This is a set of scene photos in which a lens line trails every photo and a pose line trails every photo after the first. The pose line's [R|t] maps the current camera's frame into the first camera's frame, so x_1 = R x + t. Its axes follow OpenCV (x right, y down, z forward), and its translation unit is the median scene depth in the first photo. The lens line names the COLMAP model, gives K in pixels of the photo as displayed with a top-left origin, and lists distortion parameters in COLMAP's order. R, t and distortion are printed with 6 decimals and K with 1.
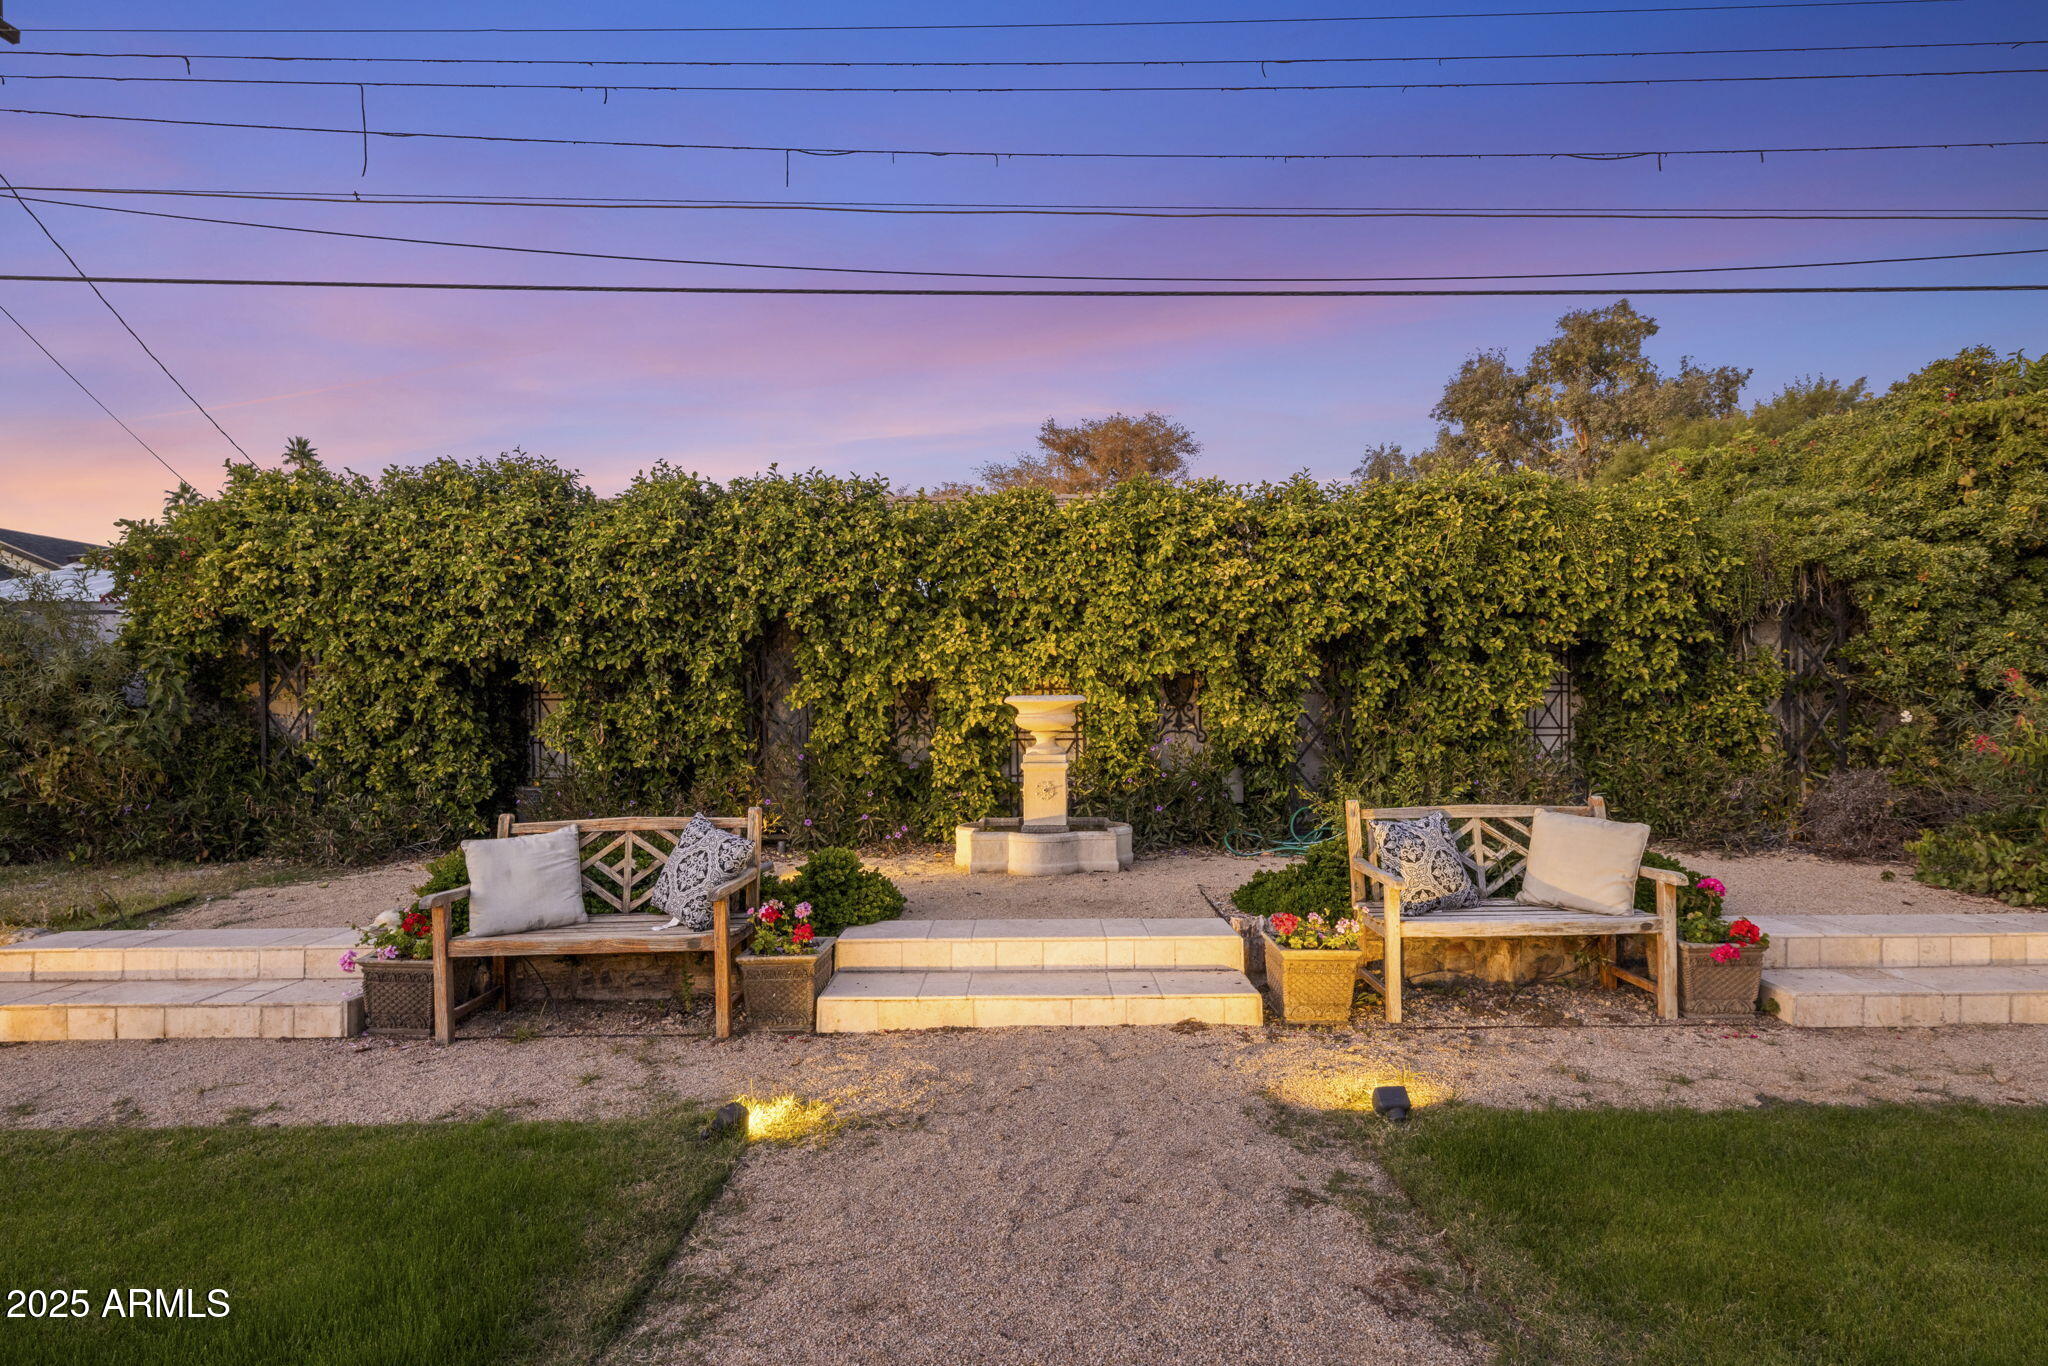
lens RADIAL K [[992.6, 0, 1031.1], [0, 992.6, 707.0], [0, 0, 1]] dist [0.001521, -0.000098]
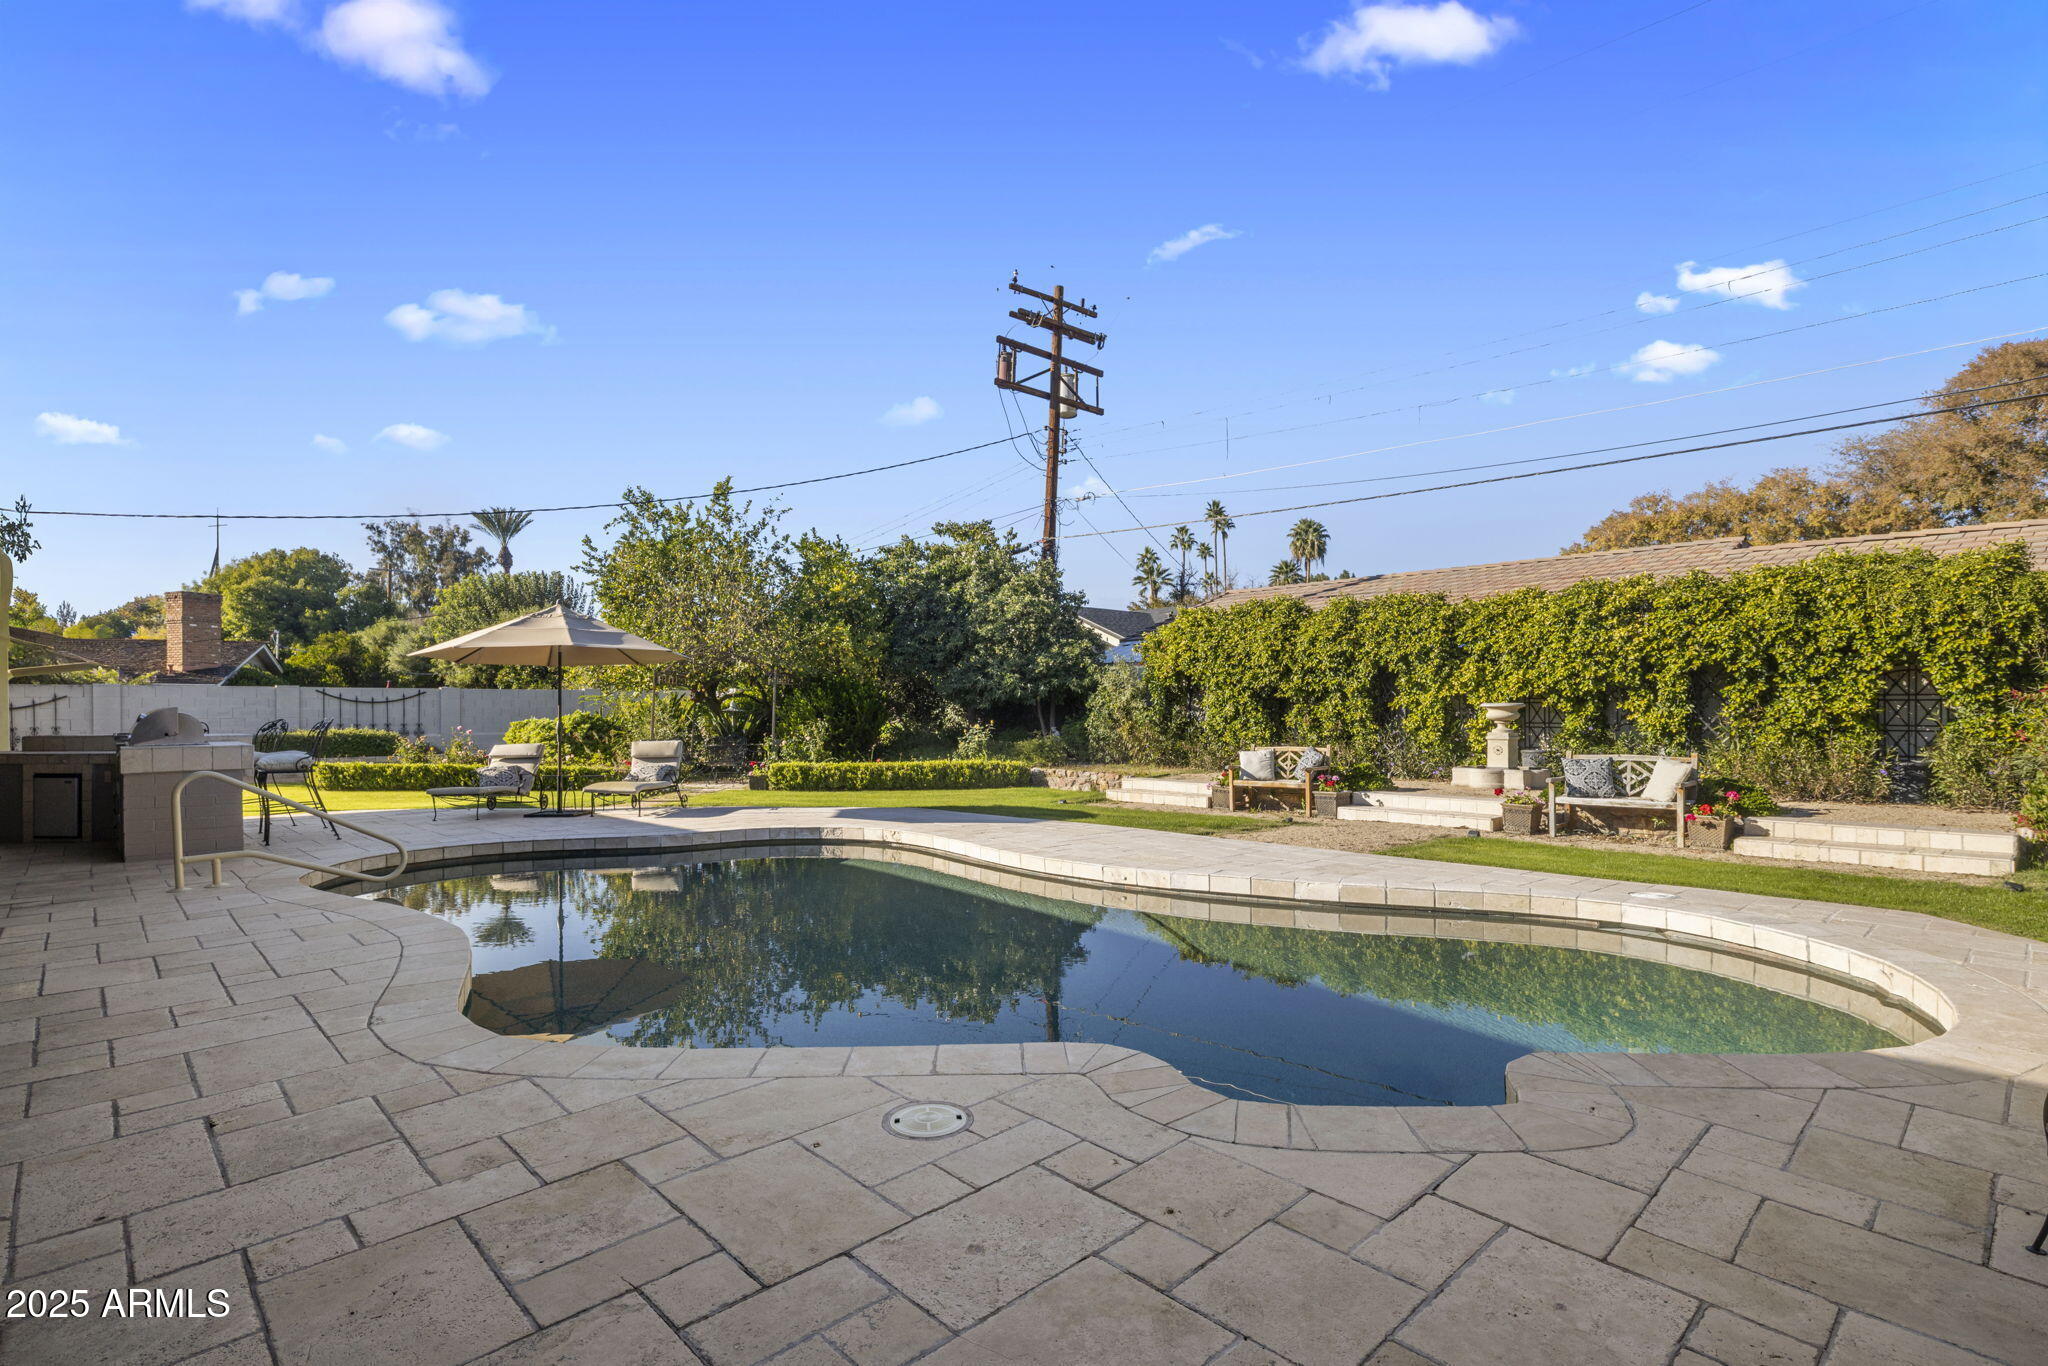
lens RADIAL K [[992.6, 0, 1031.1], [0, 992.6, 707.0], [0, 0, 1]] dist [0.001521, -0.000098]
pose [[0.683321, 0.004742, -0.730102, 0.771922], [-0.004137, 0.999988, 0.002623, -0.004842], [0.730106, 0.001228, 0.683333, -0.985591]]
